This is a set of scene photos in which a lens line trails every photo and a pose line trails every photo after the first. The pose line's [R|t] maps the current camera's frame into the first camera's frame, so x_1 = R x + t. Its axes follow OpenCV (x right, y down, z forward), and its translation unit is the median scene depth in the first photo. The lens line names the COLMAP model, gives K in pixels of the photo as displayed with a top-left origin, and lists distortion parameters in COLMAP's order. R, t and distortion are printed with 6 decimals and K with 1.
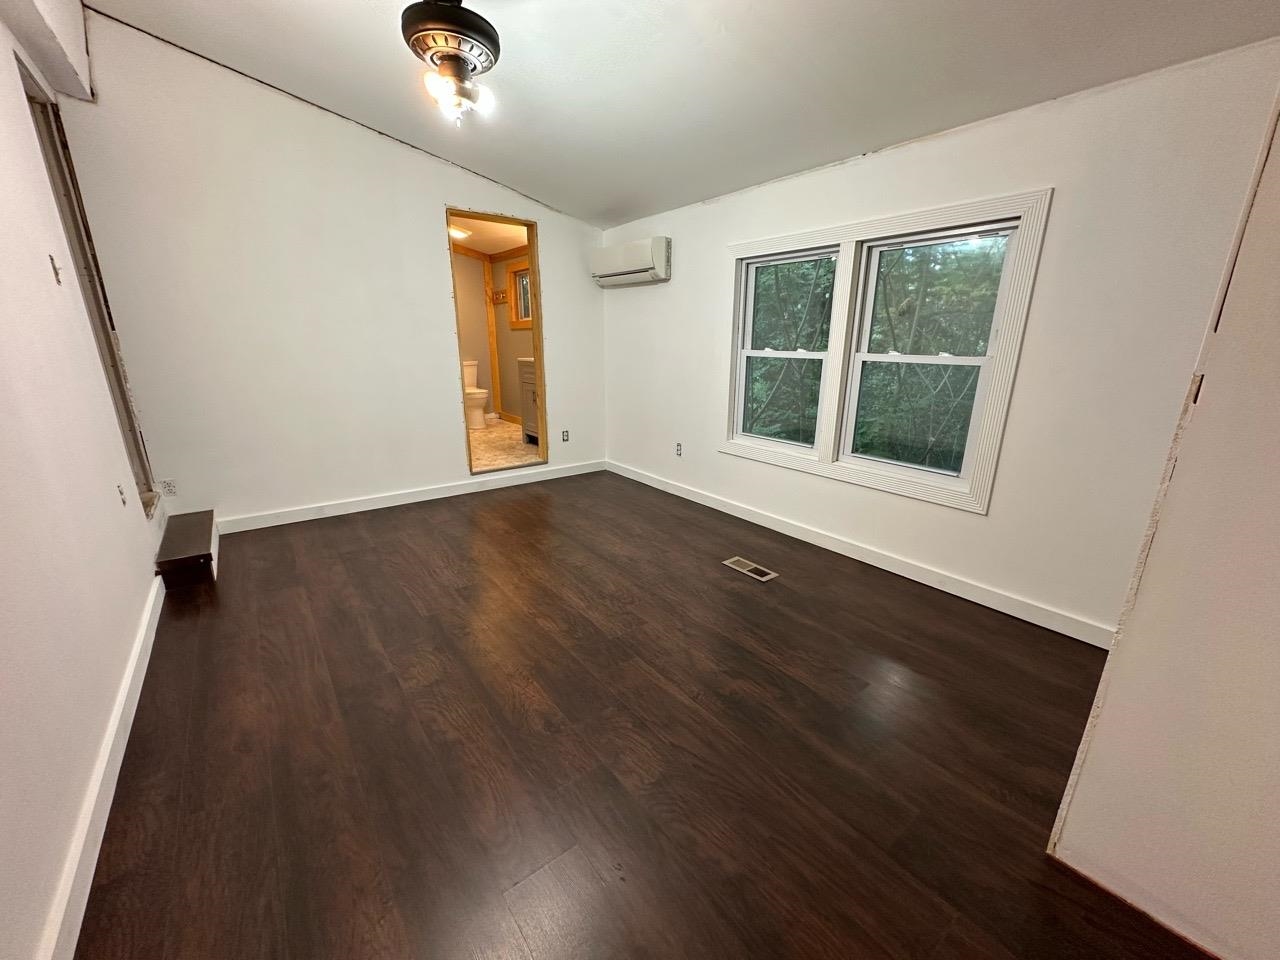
lens RADIAL K [[507.1, 0, 640.9], [0, 507.1, 480.1], [0, 0, 1]] dist [0.004142, -0.001494]
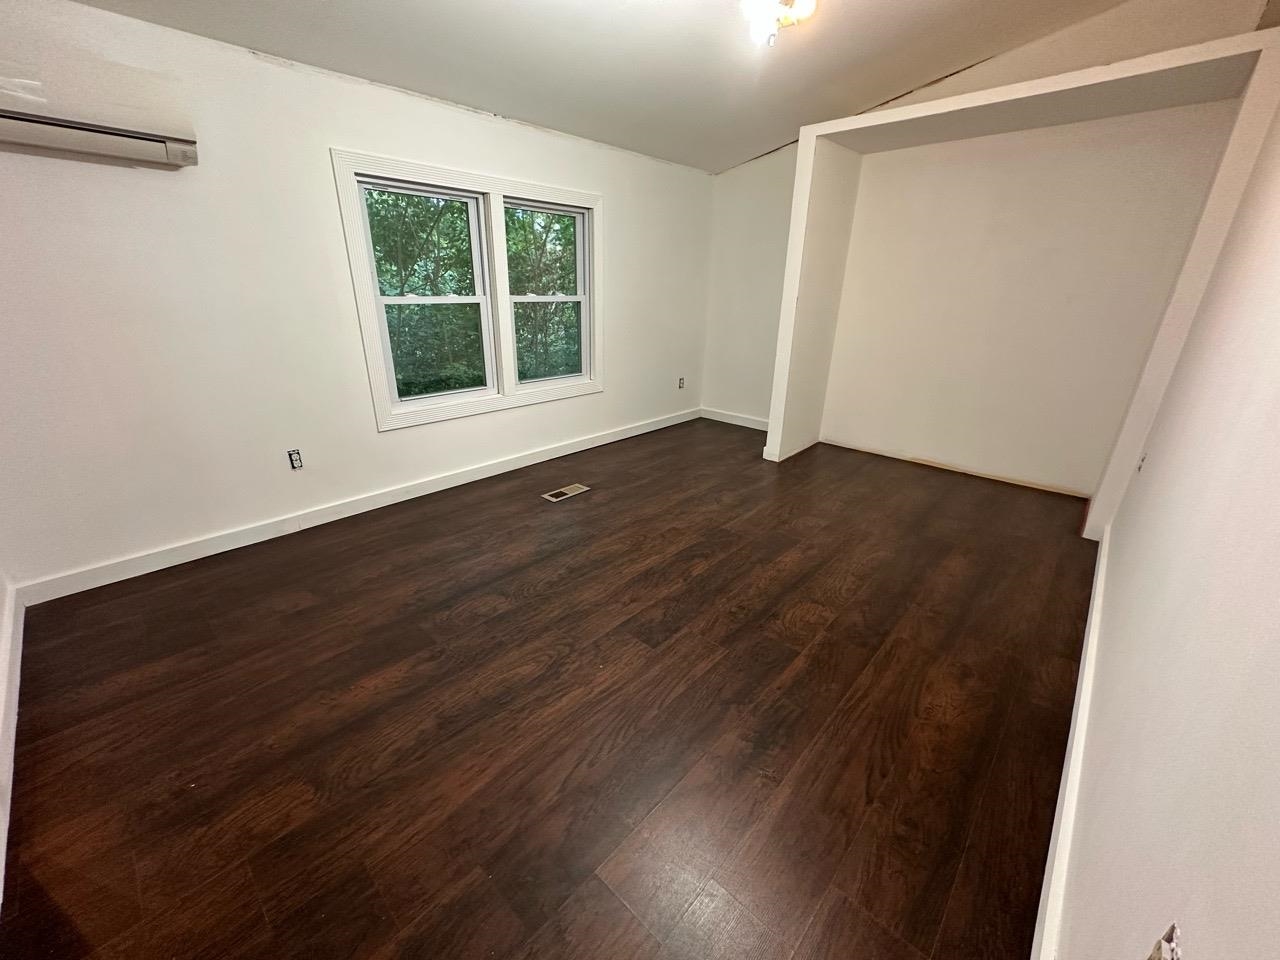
lens RADIAL K [[507.1, 0, 636.4], [0, 507.1, 479.5], [0, 0, 1]] dist [0.004142, -0.001494]
pose [[-0.154910, -0.362877, 0.918871, -0.878020], [0.254036, 0.884192, 0.392009, -0.267352], [-0.954709, 0.294152, -0.044786, 0.922526]]
